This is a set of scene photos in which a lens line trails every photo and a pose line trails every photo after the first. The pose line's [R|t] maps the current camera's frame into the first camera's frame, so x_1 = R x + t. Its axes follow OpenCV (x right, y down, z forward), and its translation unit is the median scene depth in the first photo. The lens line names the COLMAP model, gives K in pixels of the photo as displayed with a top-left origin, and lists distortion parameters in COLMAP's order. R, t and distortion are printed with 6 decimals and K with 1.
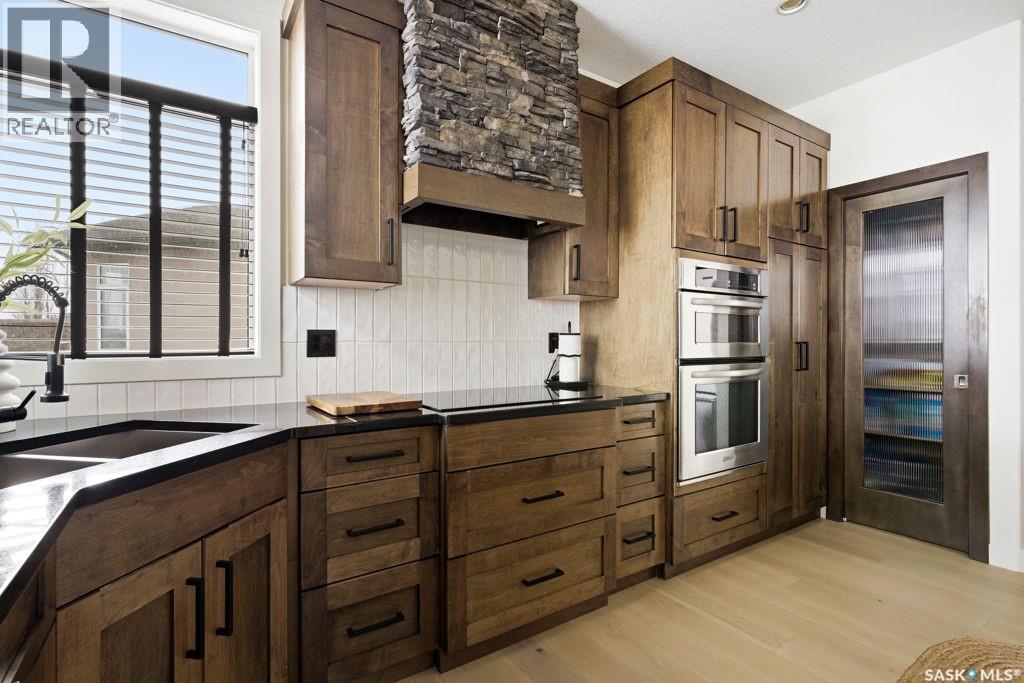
lens RADIAL K [[496.0, 0, 506.3], [0, 496.0, 340.2], [0, 0, 1]] dist [-0.001476, -0.000776]
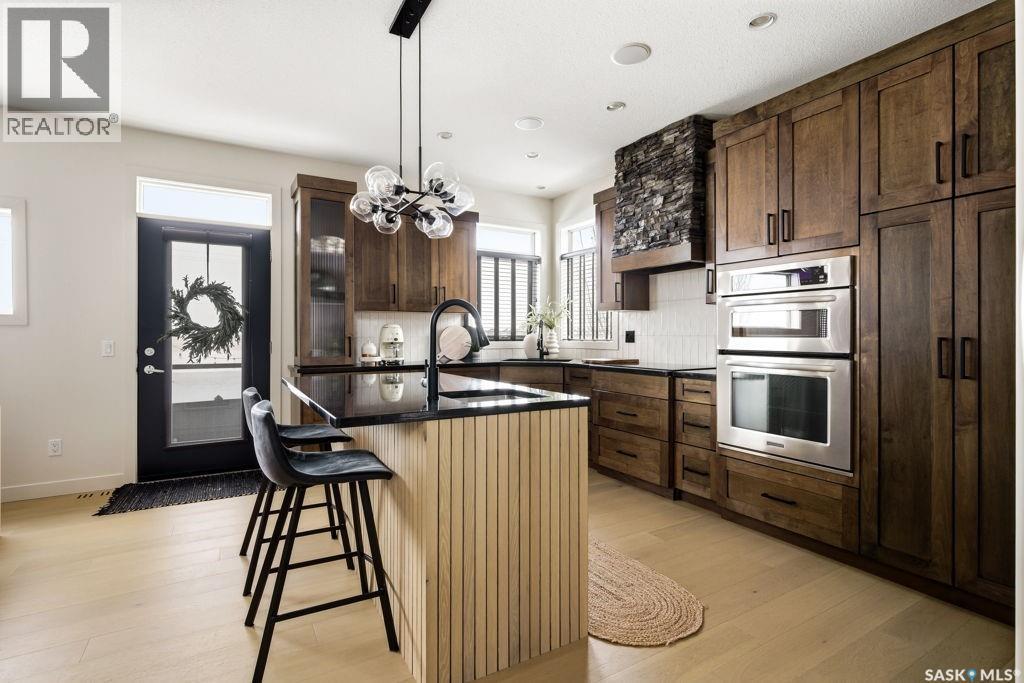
lens RADIAL K [[496.0, 0, 514.0], [0, 496.0, 338.0], [0, 0, 1]] dist [-0.001476, -0.000776]
pose [[-0.060181, 0.005497, -0.998172, 1.982345], [0.001310, 0.999984, 0.005428, -0.000531], [0.998187, -0.000981, -0.060187, 0.630930]]
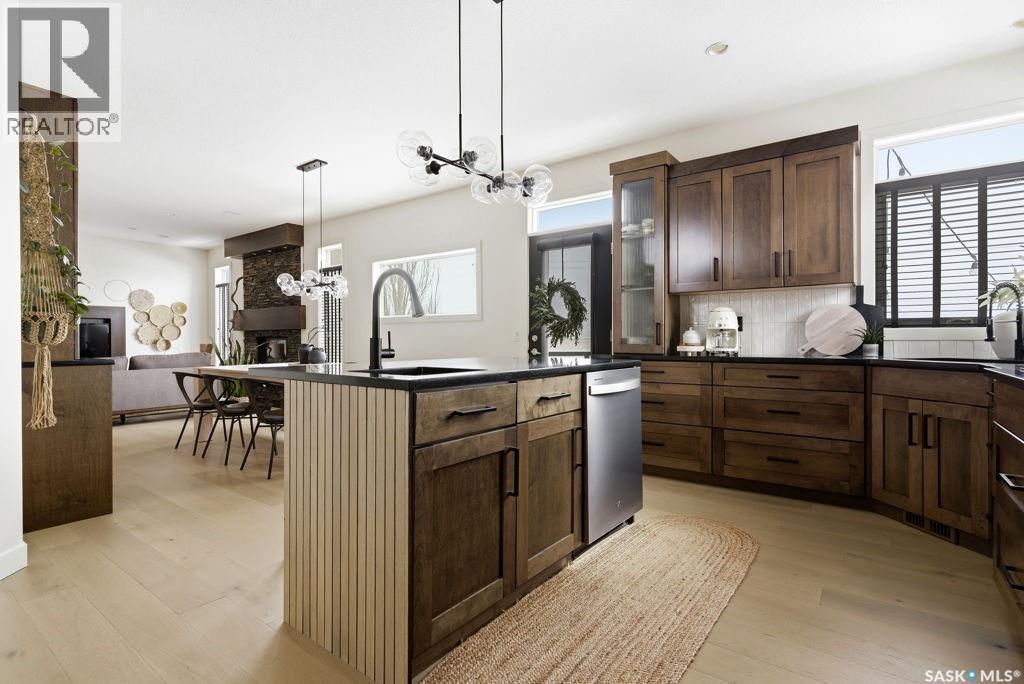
lens RADIAL K [[496.0, 0, 509.0], [0, 496.0, 341.0], [0, 0, 1]] dist [-0.001476, -0.000776]
pose [[-0.943744, 0.002252, -0.330669, 1.097105], [0.001986, 0.999997, 0.001141, 0.072428], [0.330670, 0.000420, -0.943746, 1.438017]]
